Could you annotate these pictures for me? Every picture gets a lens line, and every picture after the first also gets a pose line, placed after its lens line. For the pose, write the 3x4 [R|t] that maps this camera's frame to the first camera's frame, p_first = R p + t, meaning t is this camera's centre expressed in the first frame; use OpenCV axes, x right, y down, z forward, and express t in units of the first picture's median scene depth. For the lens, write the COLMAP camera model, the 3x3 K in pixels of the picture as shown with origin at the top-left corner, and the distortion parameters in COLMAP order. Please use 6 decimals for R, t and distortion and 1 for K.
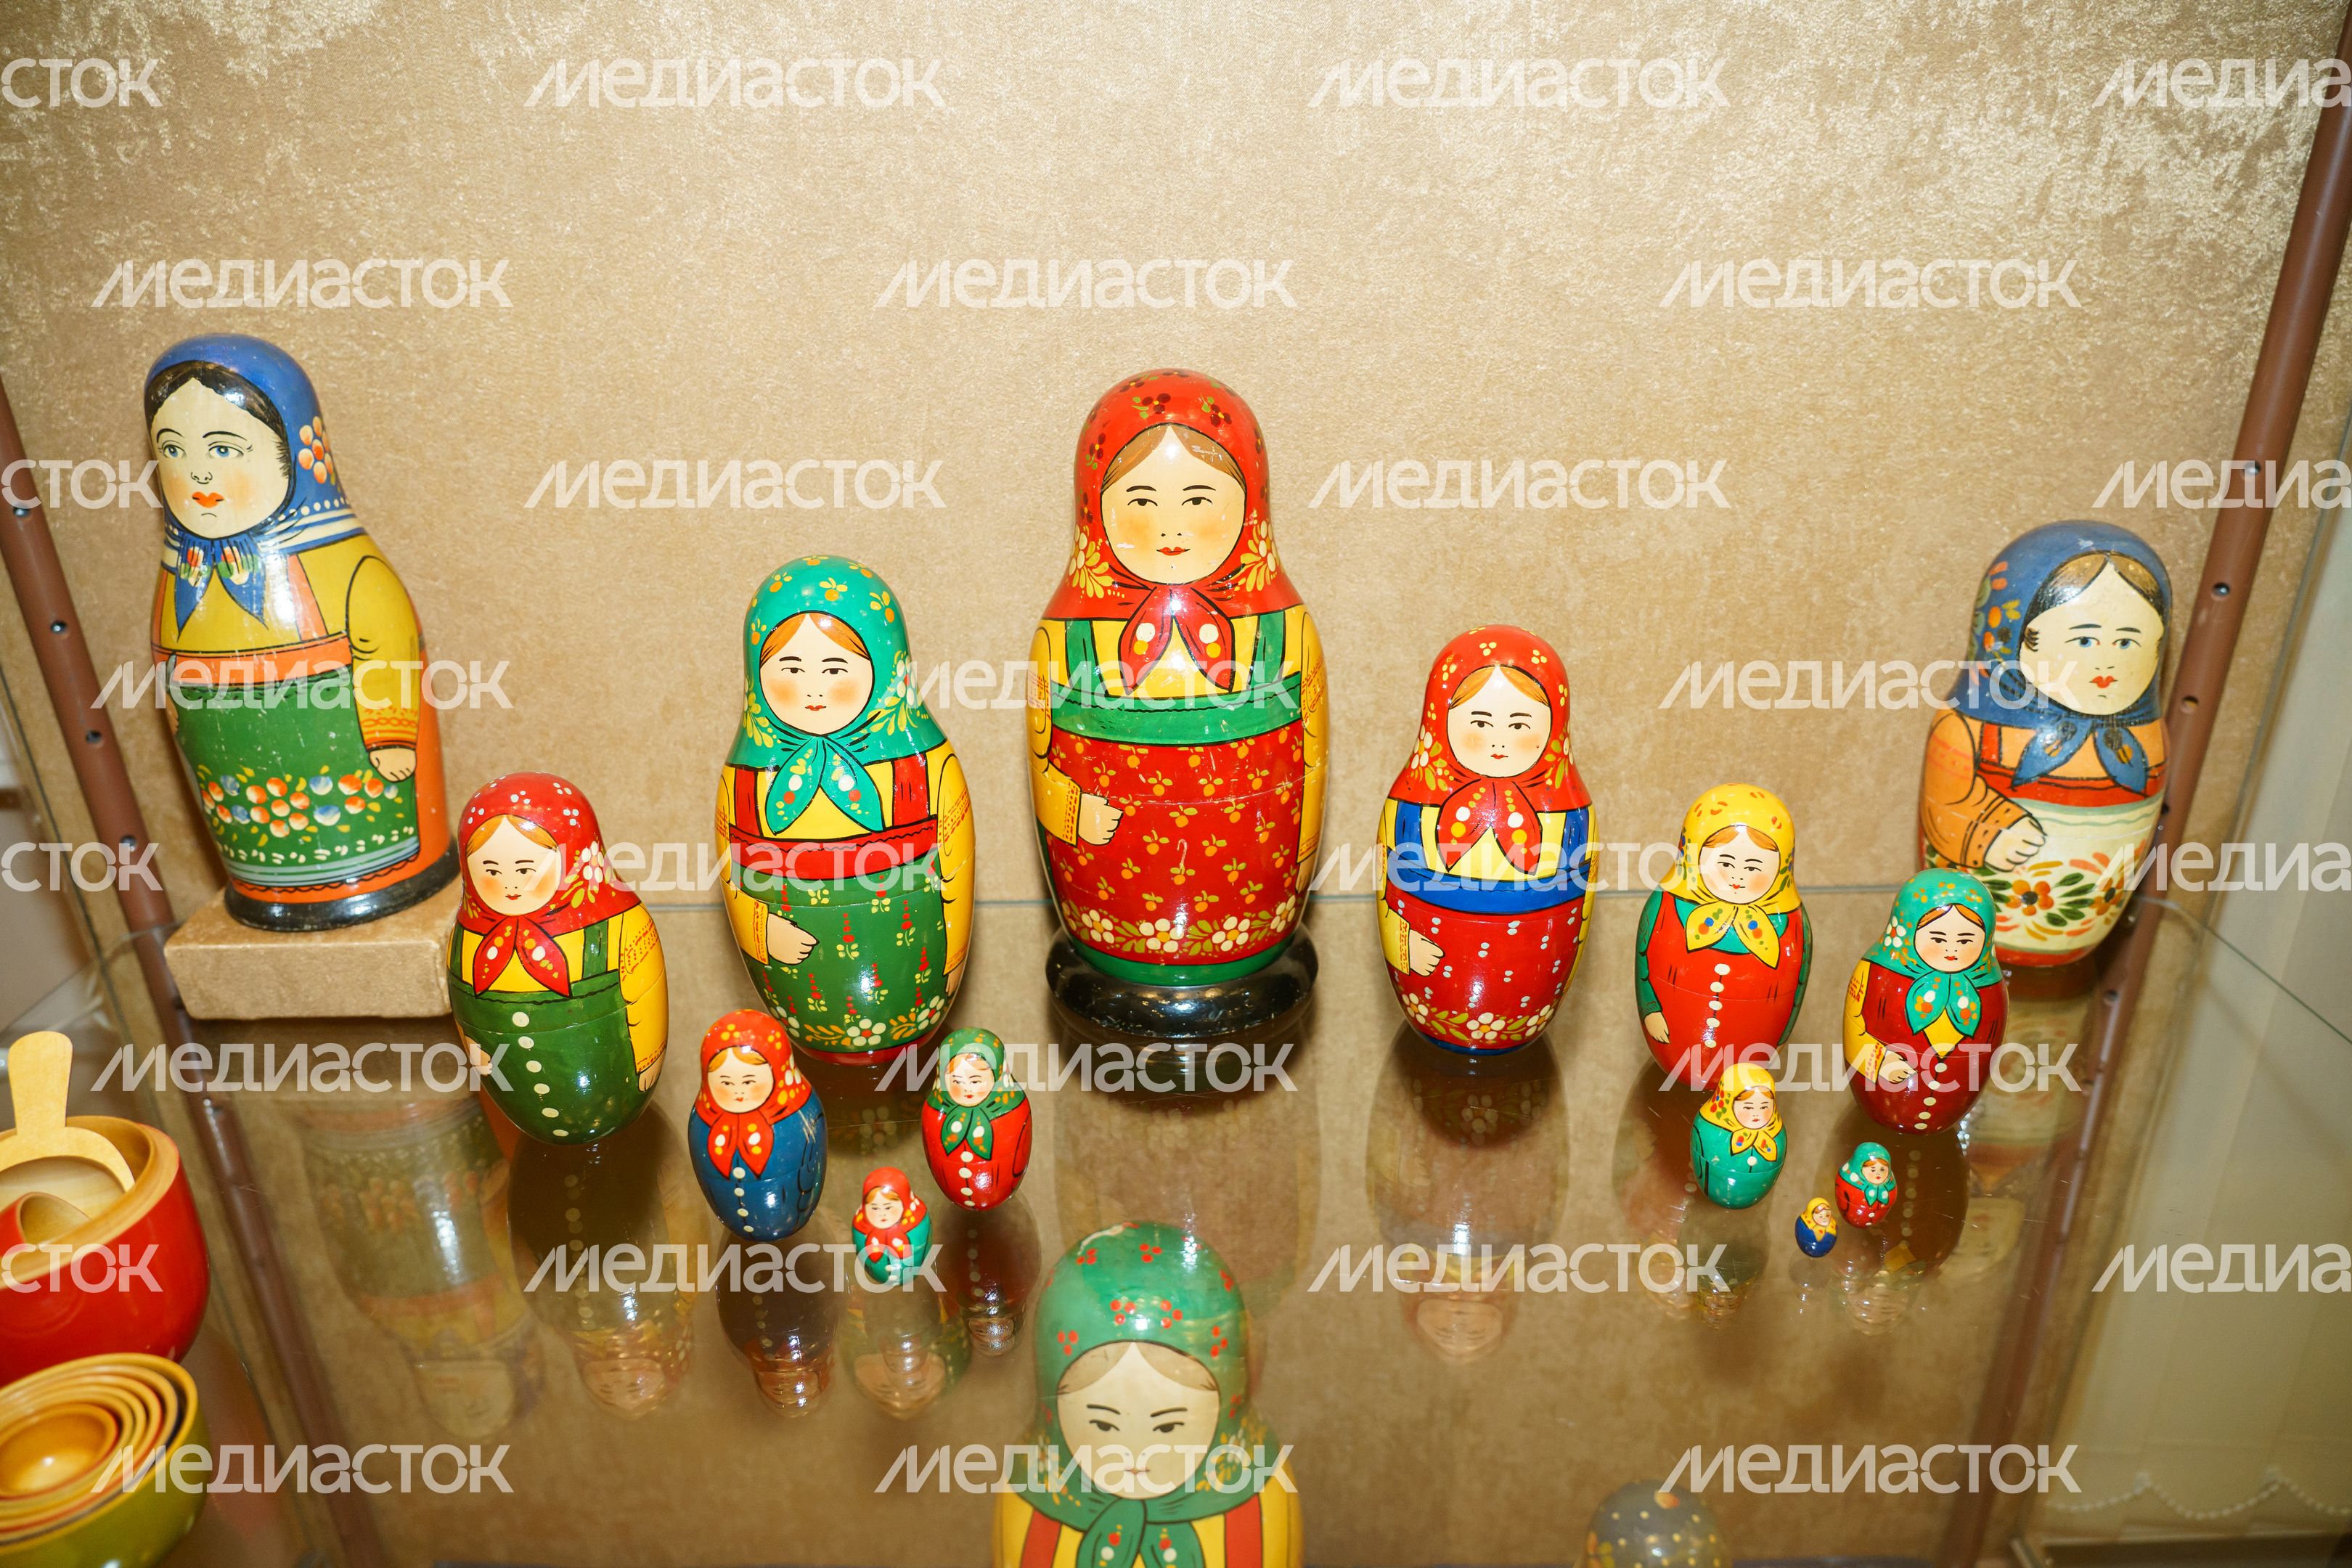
lens RADIAL K [[1568.2, 0, 1176.0], [0, 1568.2, 784.0], [0, 0, 1]] dist [0.000048, 0.000034]
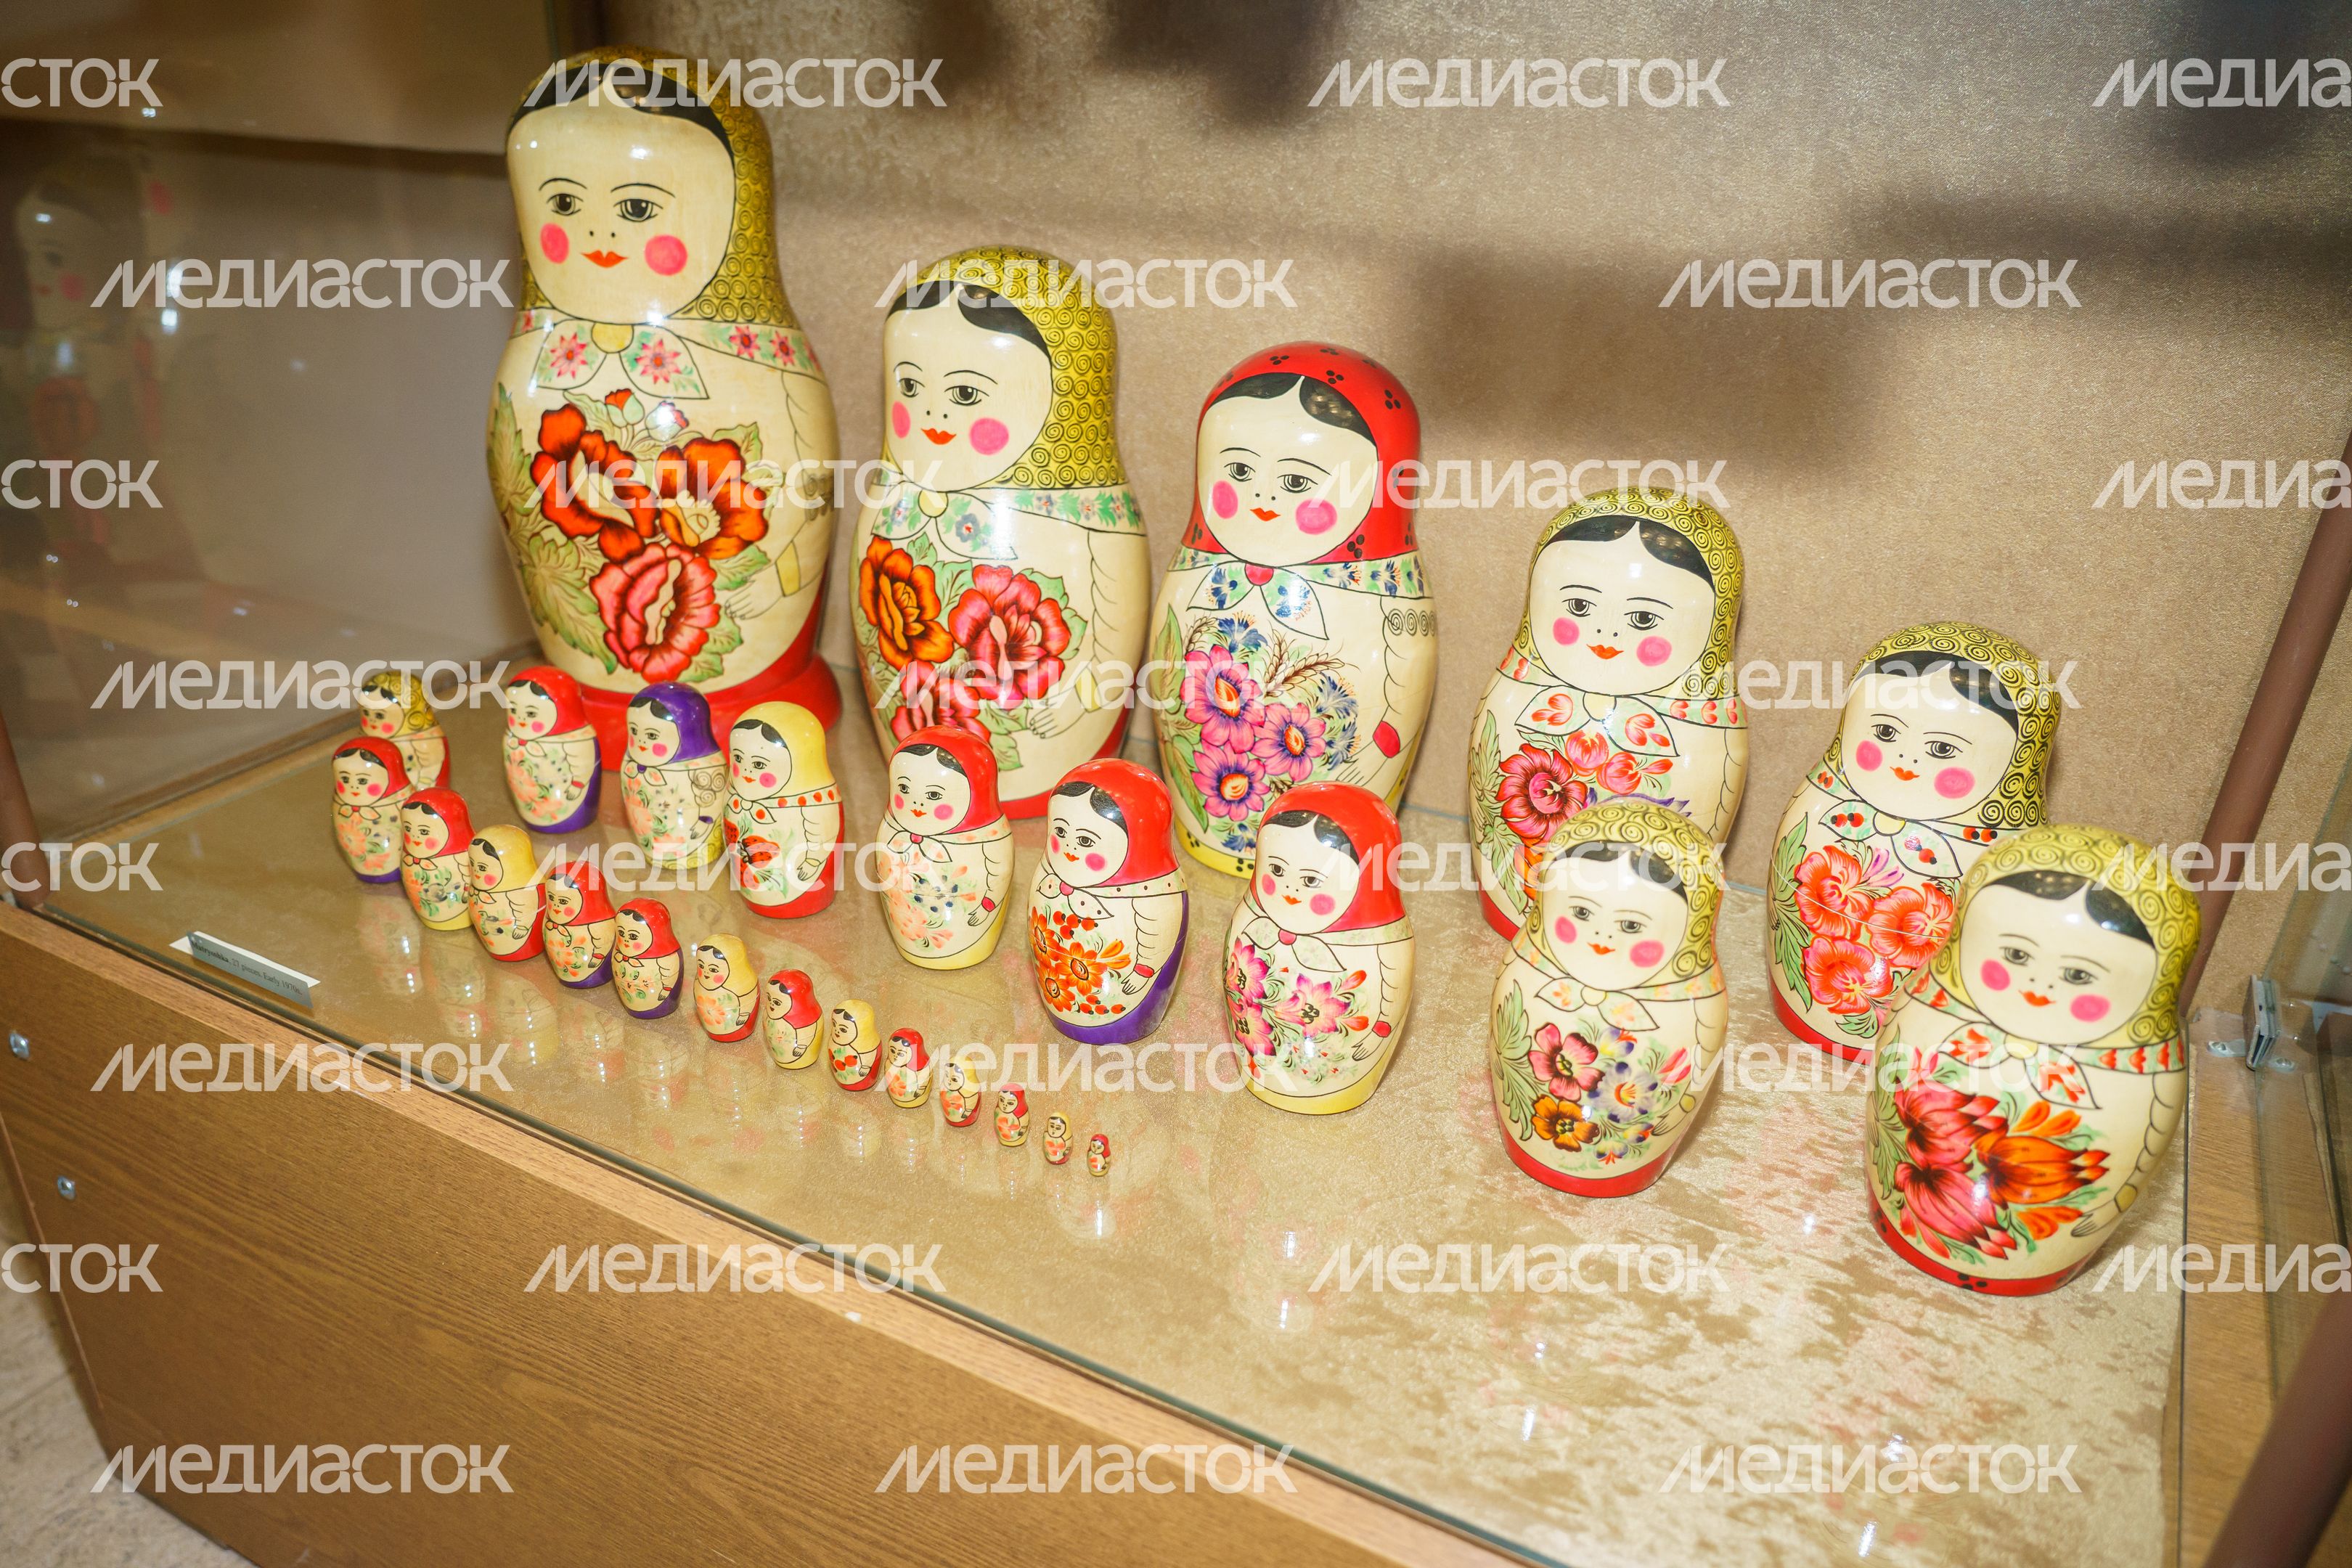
lens RADIAL K [[1568.2, 0, 1176.0], [0, 1568.2, 784.0], [0, 0, 1]] dist [0.000048, 0.000034]
pose [[1.000000, 0.000247, -0.000089, 0.000032], [-0.000247, 1.000000, 0.000860, 0.499806], [0.000089, -0.000860, 1.000000, -0.000221]]
